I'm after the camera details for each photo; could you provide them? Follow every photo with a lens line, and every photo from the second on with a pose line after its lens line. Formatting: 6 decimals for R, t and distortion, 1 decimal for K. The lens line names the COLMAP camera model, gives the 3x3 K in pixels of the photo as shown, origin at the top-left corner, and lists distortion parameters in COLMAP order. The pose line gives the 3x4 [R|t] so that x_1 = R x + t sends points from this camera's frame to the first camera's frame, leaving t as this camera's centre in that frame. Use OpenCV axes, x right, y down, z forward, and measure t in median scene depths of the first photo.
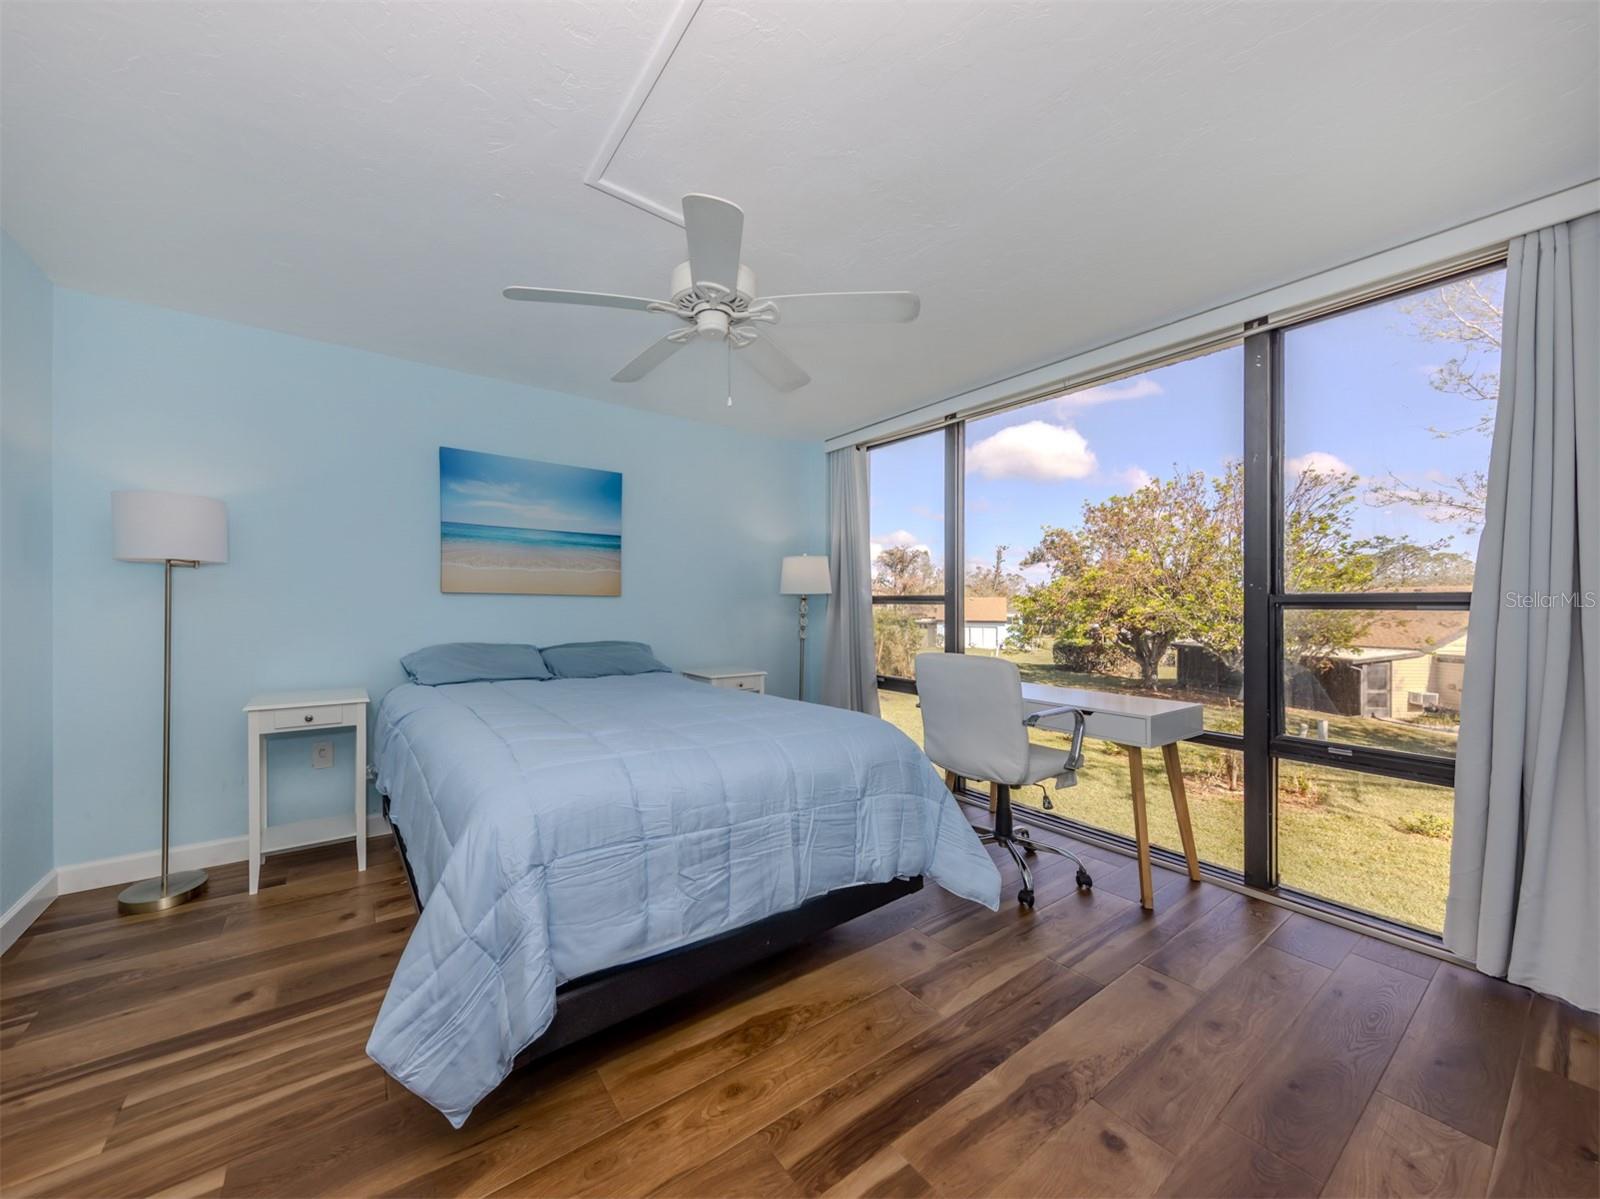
lens RADIAL K [[566.9, 0, 733.7], [0, 566.9, 586.9], [0, 0, 1]] dist [0.002537, 0.000097]
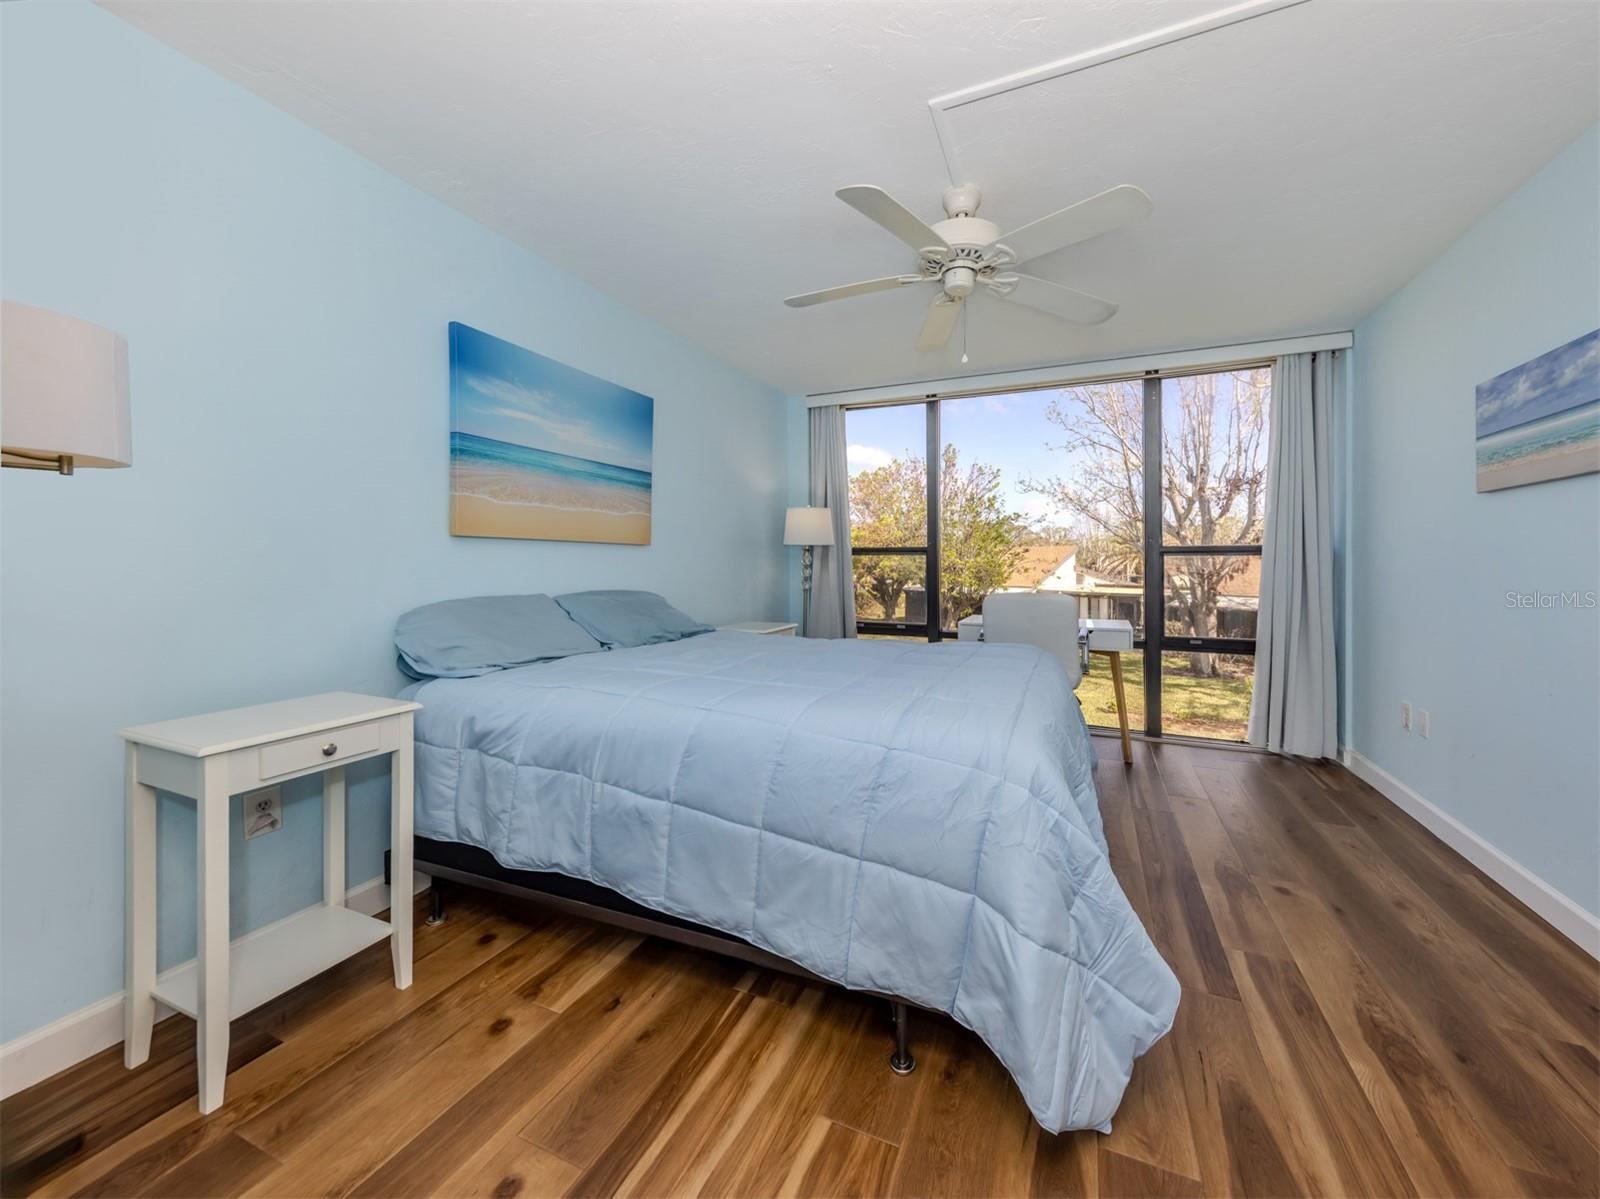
lens RADIAL K [[576.3, 0, 808.2], [0, 576.3, 542.7], [0, 0, 1]] dist [-0.000060, 0.000090]
pose [[0.819649, 0.013704, 0.572703, -0.538026], [-0.012898, 0.999902, -0.005466, 0.016119], [-0.572721, -0.002907, 0.819745, 0.180311]]
